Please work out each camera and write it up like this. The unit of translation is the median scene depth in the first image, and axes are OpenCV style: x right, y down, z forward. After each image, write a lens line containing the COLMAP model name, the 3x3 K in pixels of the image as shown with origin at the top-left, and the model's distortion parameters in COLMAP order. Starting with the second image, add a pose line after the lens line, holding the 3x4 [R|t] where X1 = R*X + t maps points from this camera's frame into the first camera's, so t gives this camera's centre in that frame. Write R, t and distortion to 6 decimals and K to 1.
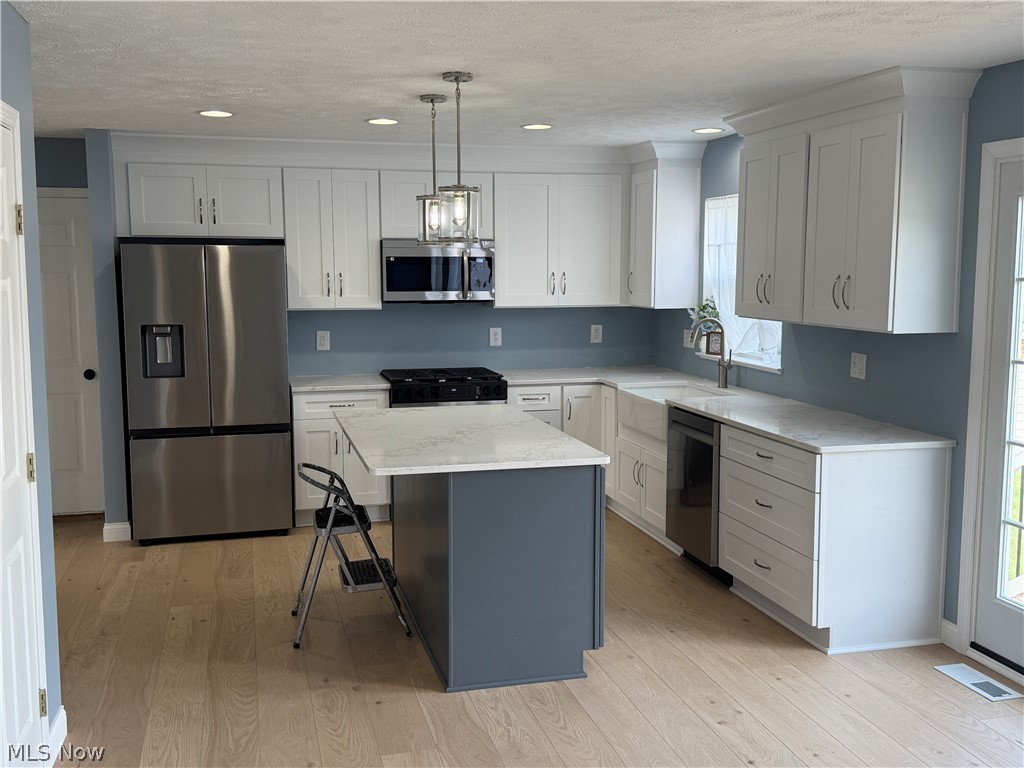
lens RADIAL K [[1025.2, 0, 512.0], [0, 1025.2, 384.0], [0, 0, 1]] dist [0.178158, -0.356633]
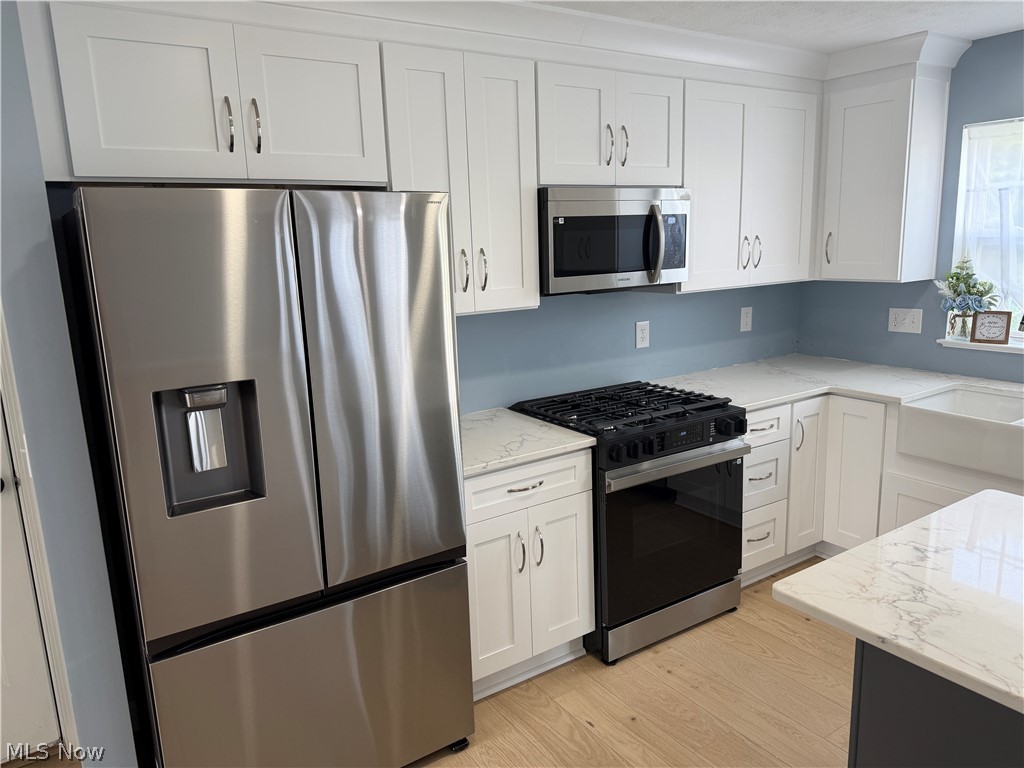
lens RADIAL K [[726.1, 0, 517.7], [0, 726.1, 387.1], [0, 0, 1]] dist [0.058358, -0.057399]
pose [[0.943610, -0.094612, 0.317251, -0.295423], [0.069543, 0.993560, 0.089459, -0.069903], [-0.323672, -0.062351, 0.944113, 0.645169]]
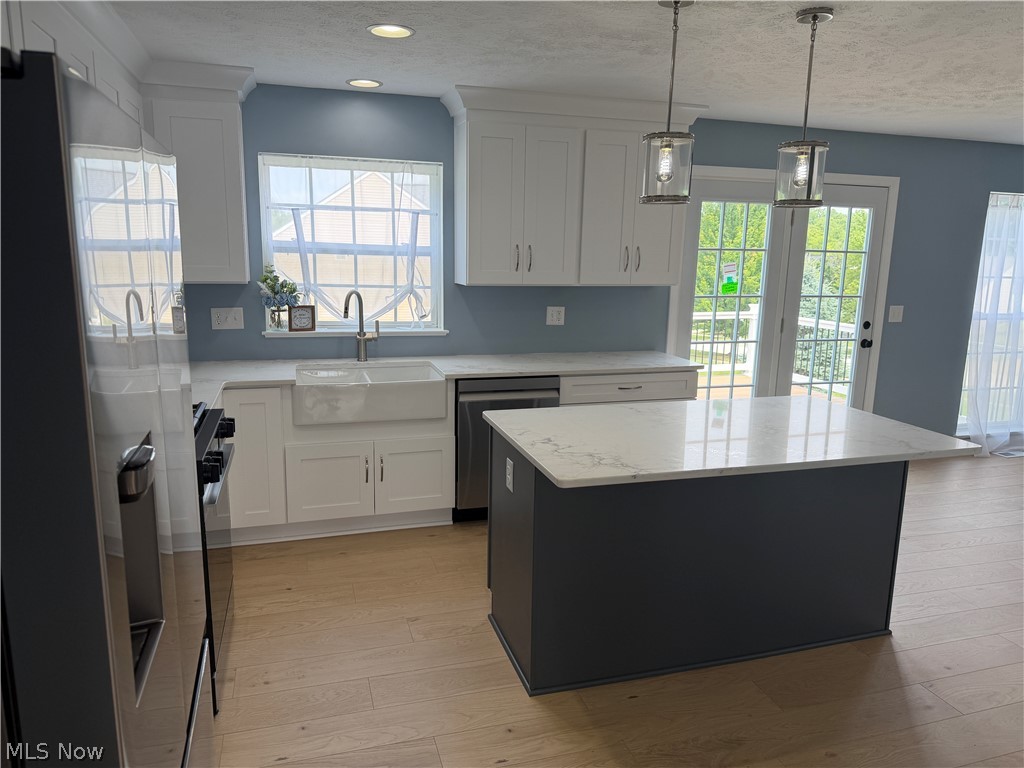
lens RADIAL K [[726.1, 0, 517.7], [0, 726.1, 387.1], [0, 0, 1]] dist [0.058358, -0.057399]
pose [[-0.053273, -0.186676, 0.980976, -0.480266], [0.095435, 0.976923, 0.191087, -0.089119], [-0.994009, 0.103799, -0.034228, 0.875177]]
